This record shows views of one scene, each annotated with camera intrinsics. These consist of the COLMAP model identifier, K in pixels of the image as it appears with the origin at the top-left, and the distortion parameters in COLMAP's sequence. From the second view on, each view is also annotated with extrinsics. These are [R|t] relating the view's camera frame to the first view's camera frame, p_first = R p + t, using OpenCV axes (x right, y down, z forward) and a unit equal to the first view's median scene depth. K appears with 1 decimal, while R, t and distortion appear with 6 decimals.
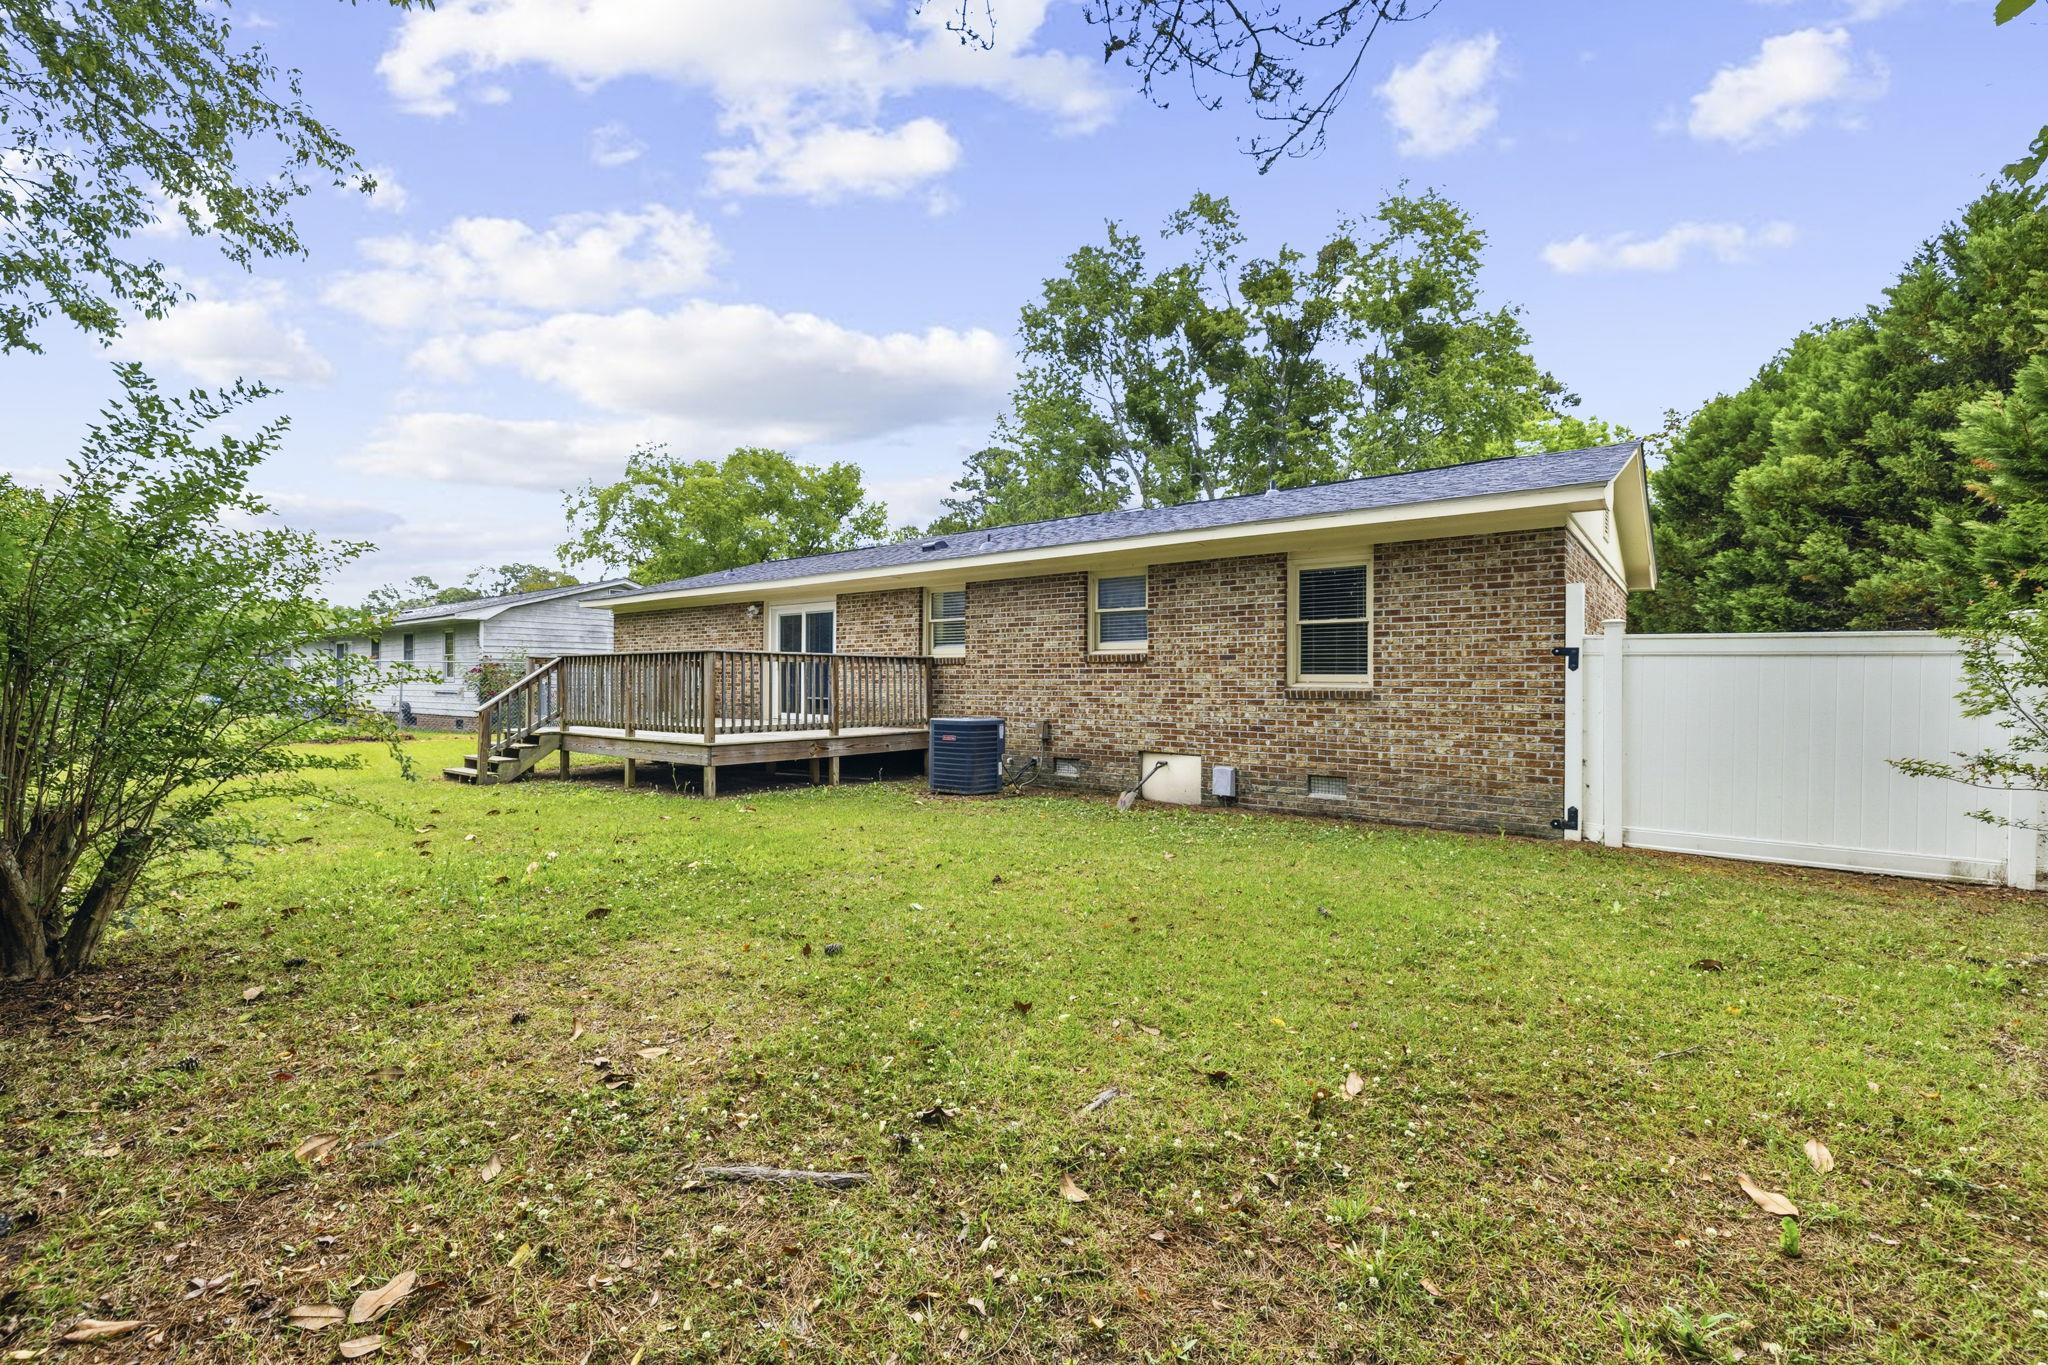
lens RADIAL K [[870.3, 0, 1026.5], [0, 870.3, 679.7], [0, 0, 1]] dist [0.002388, 0.000026]
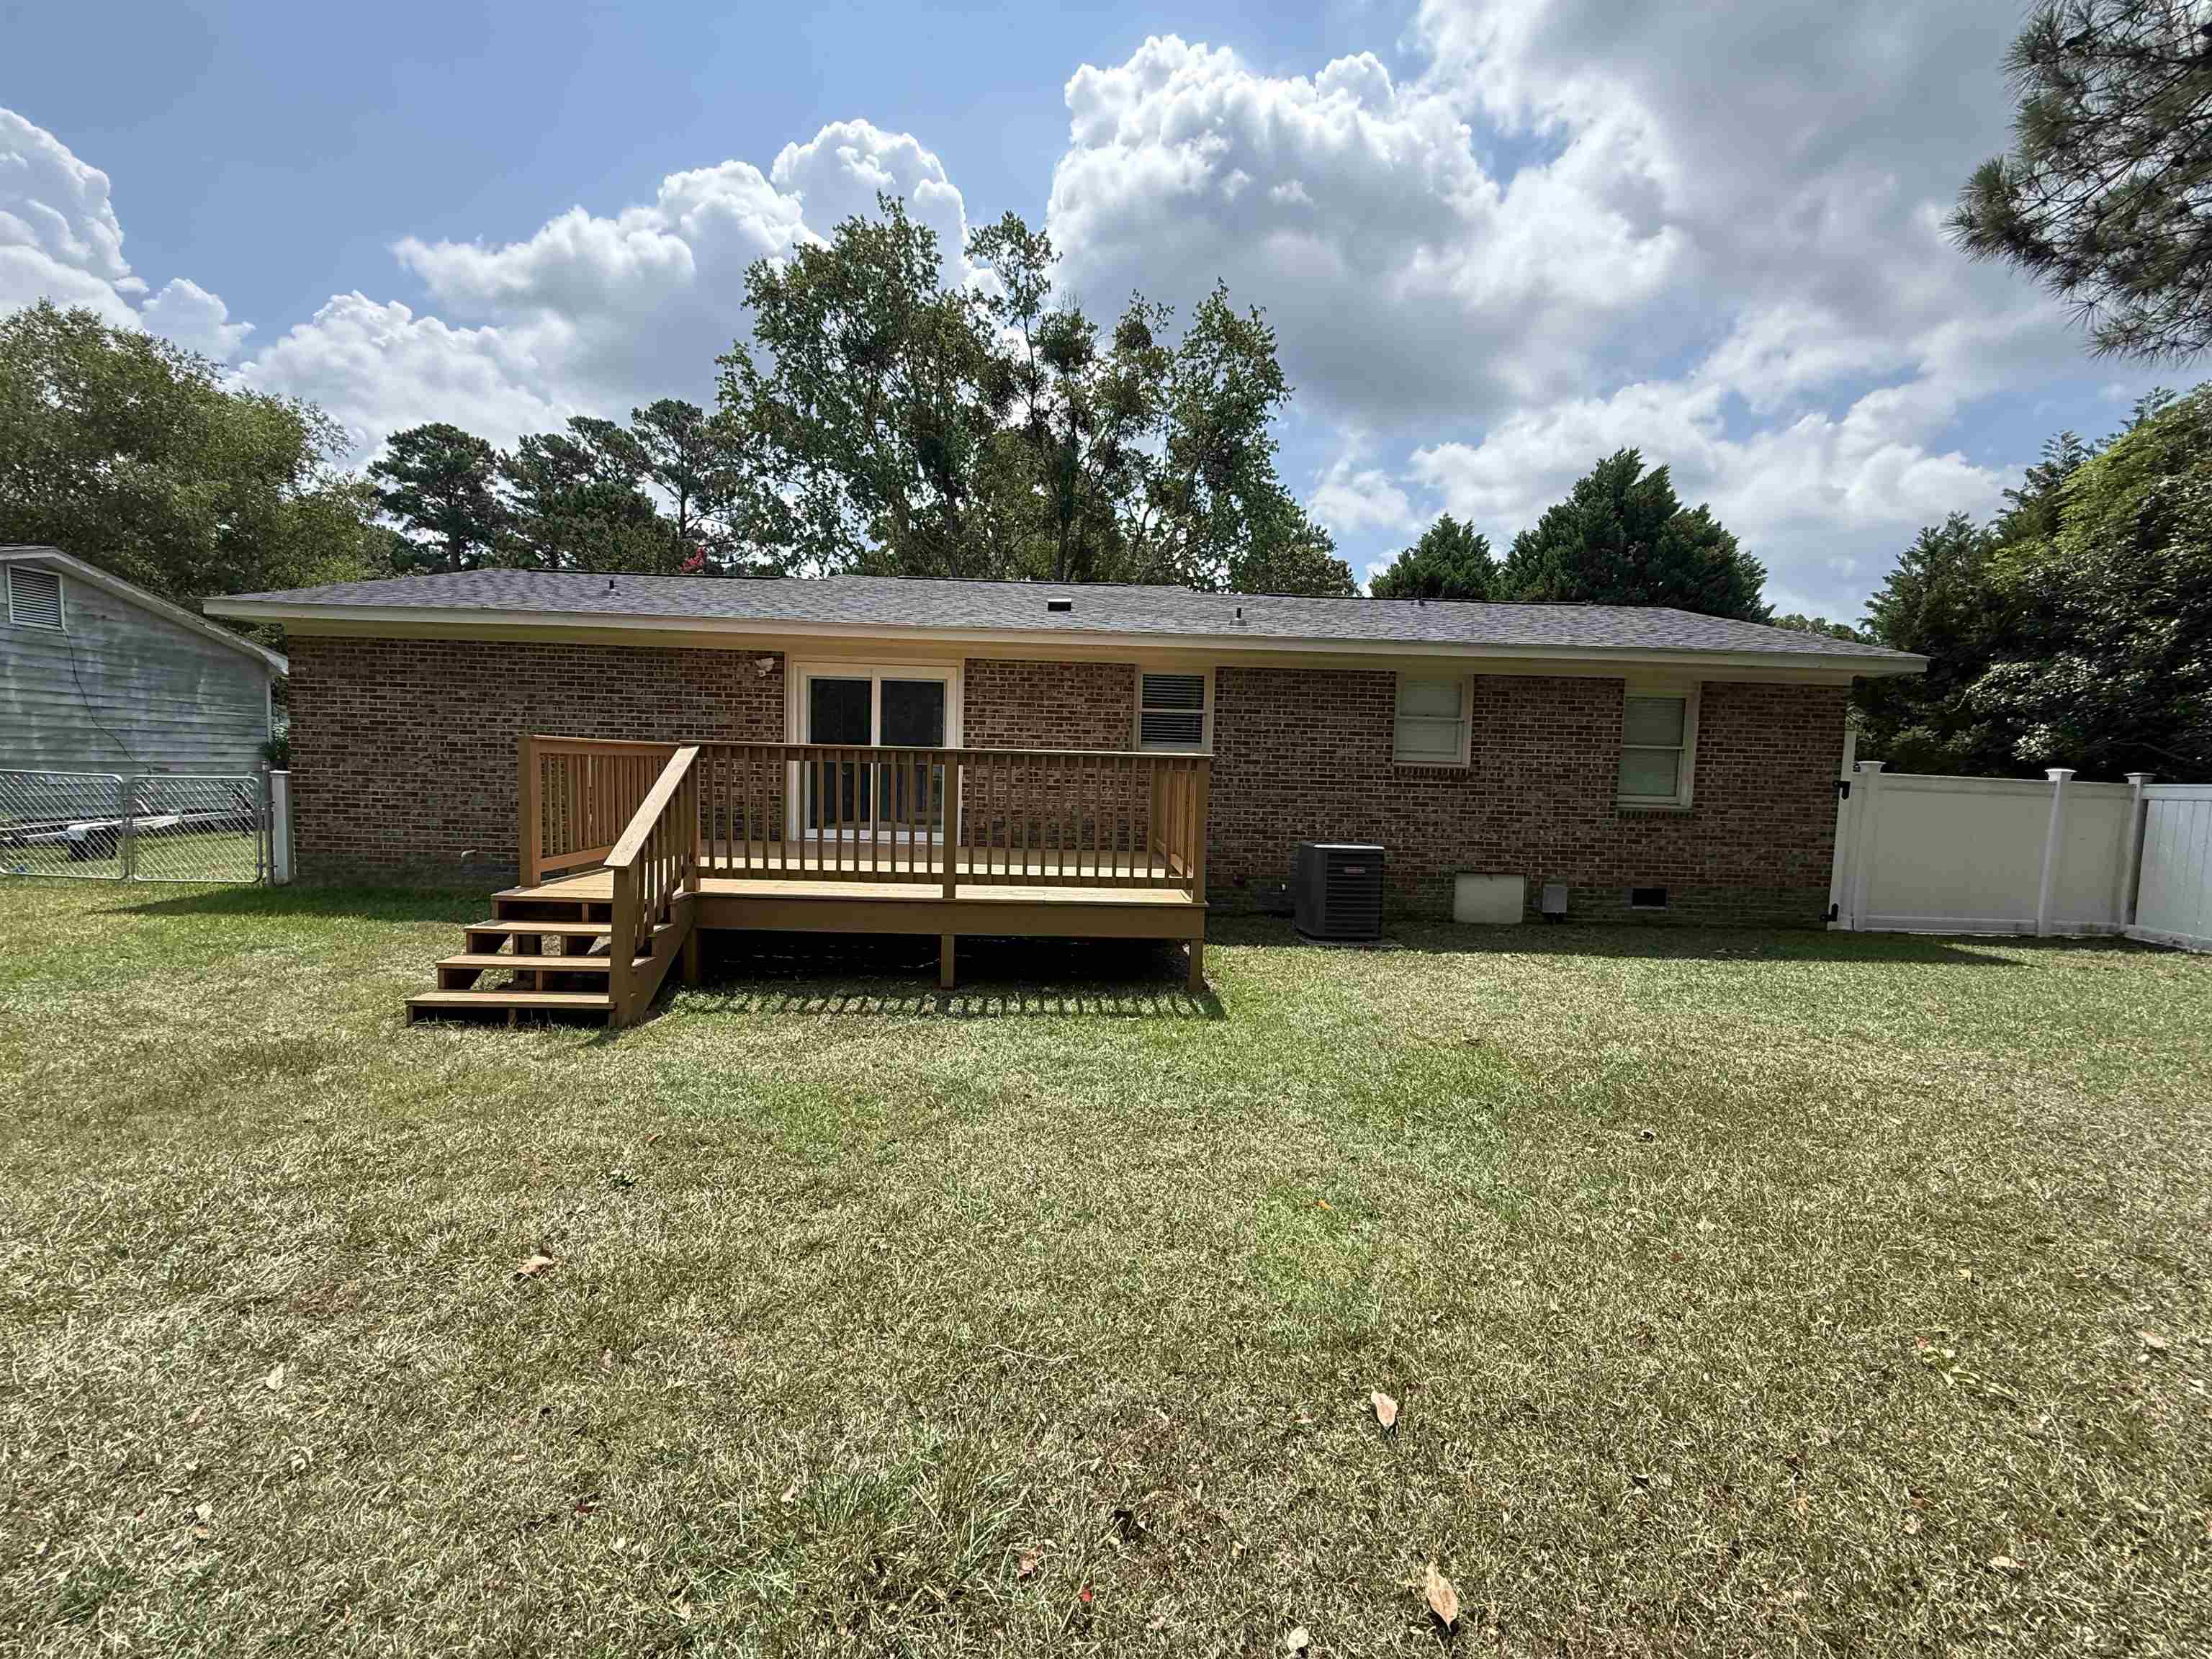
lens RADIAL K [[883.9, 0, 1108.9], [0, 883.9, 825.4], [0, 0, 1]] dist [-0.004183, -0.000312]
pose [[0.763600, -0.024644, 0.645219, -0.813991], [-0.026919, 0.997188, 0.069946, -0.026073], [-0.645128, -0.070779, 0.760789, 0.546899]]
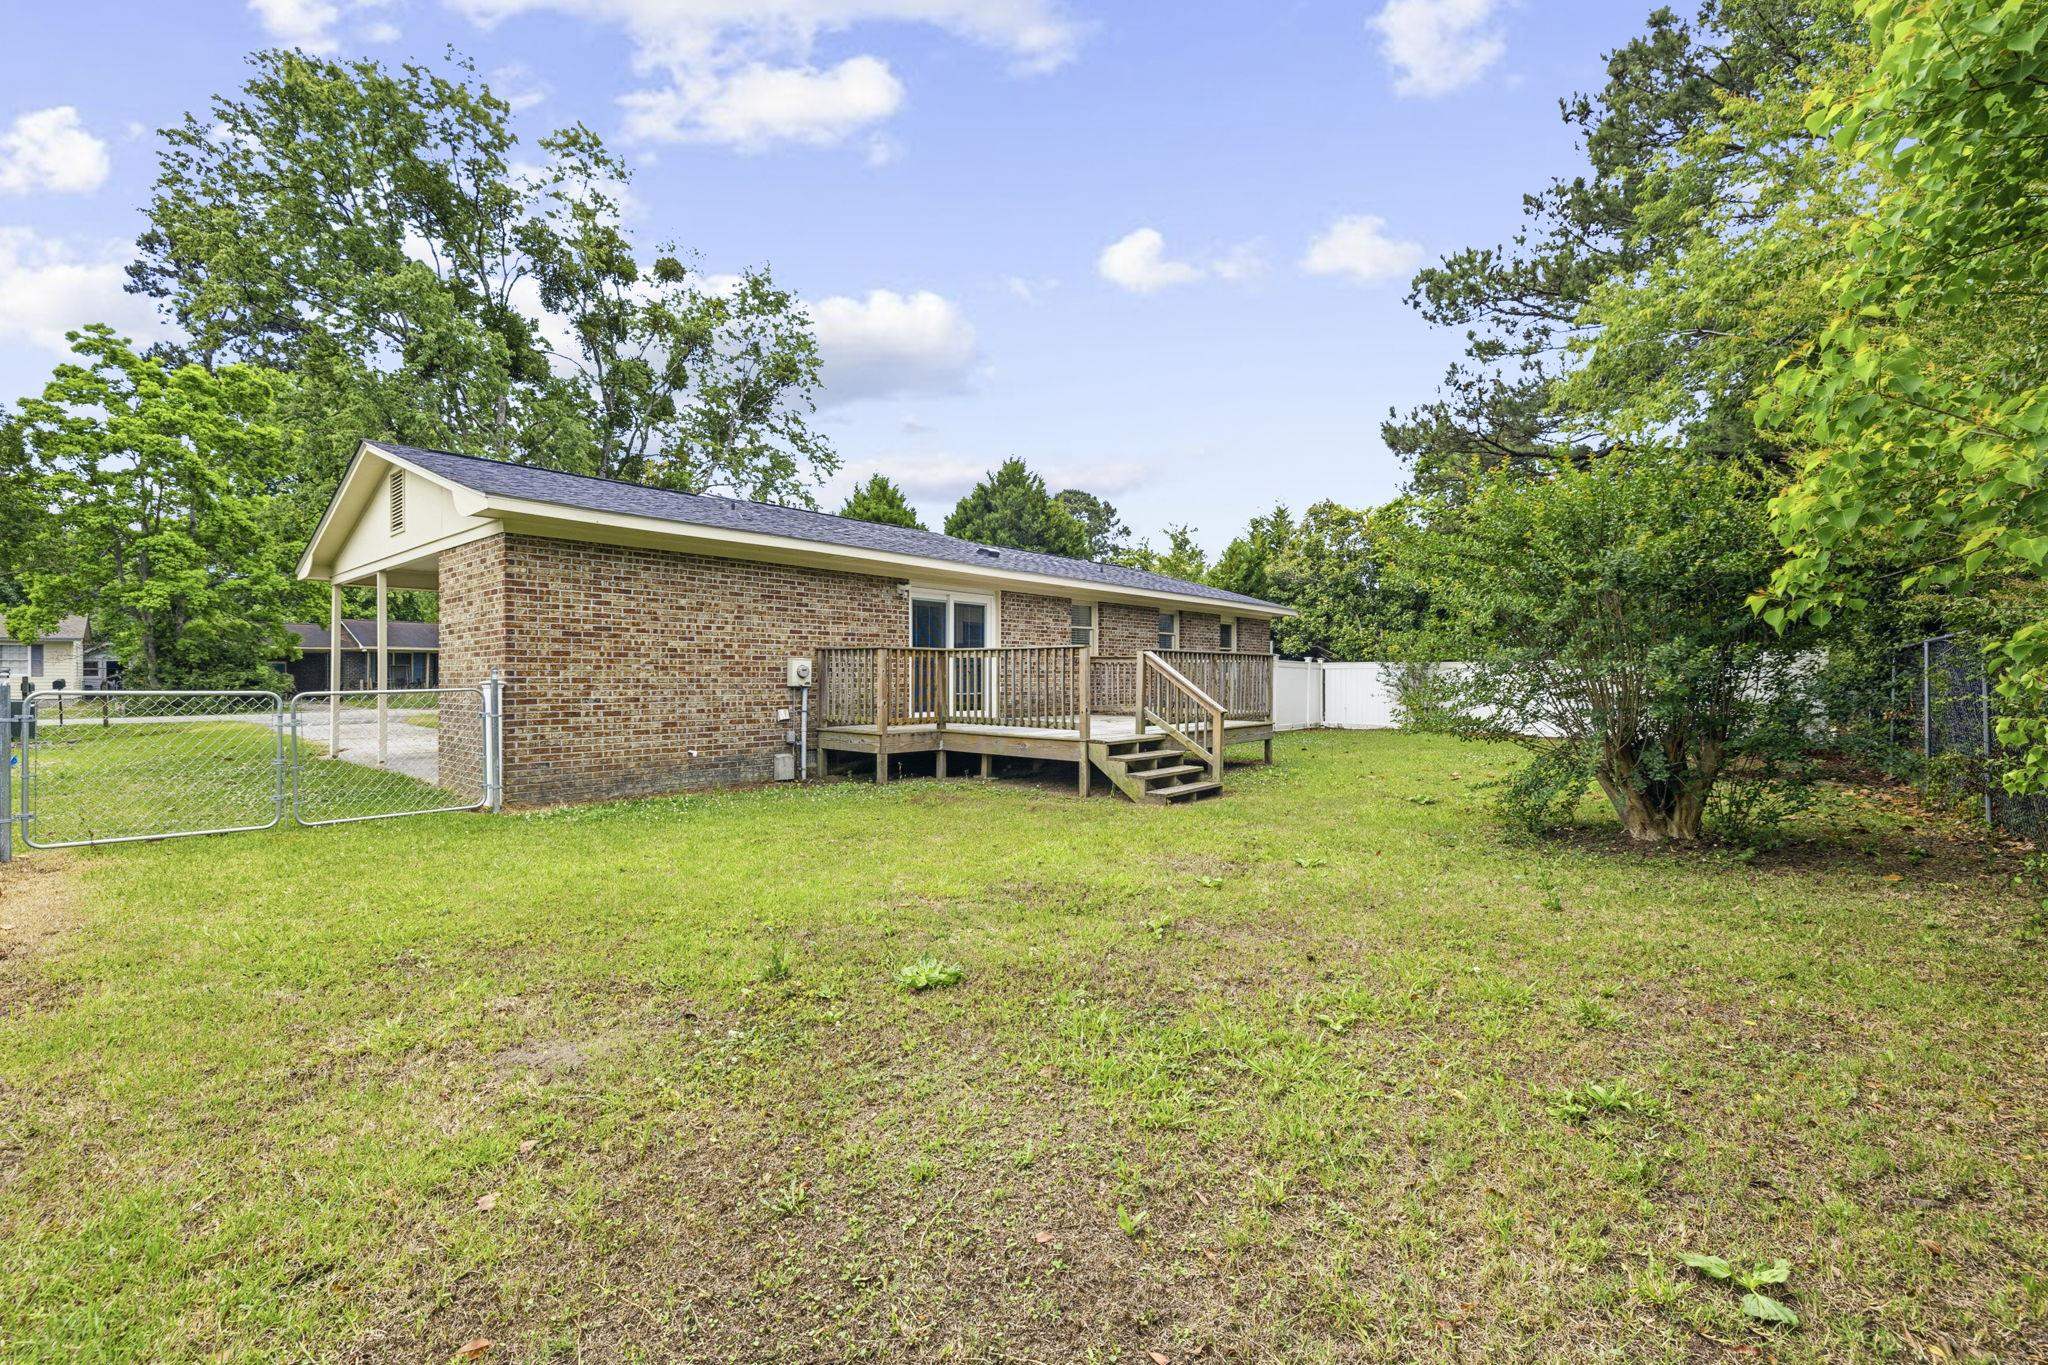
lens RADIAL K [[870.3, 0, 1026.9], [0, 870.3, 680.9], [0, 0, 1]] dist [0.002388, 0.000026]
pose [[0.053365, -0.004294, 0.998566, -1.701452], [0.002779, 0.999988, 0.004152, 0.003997], [-0.998571, 0.002554, 0.053377, 1.282454]]
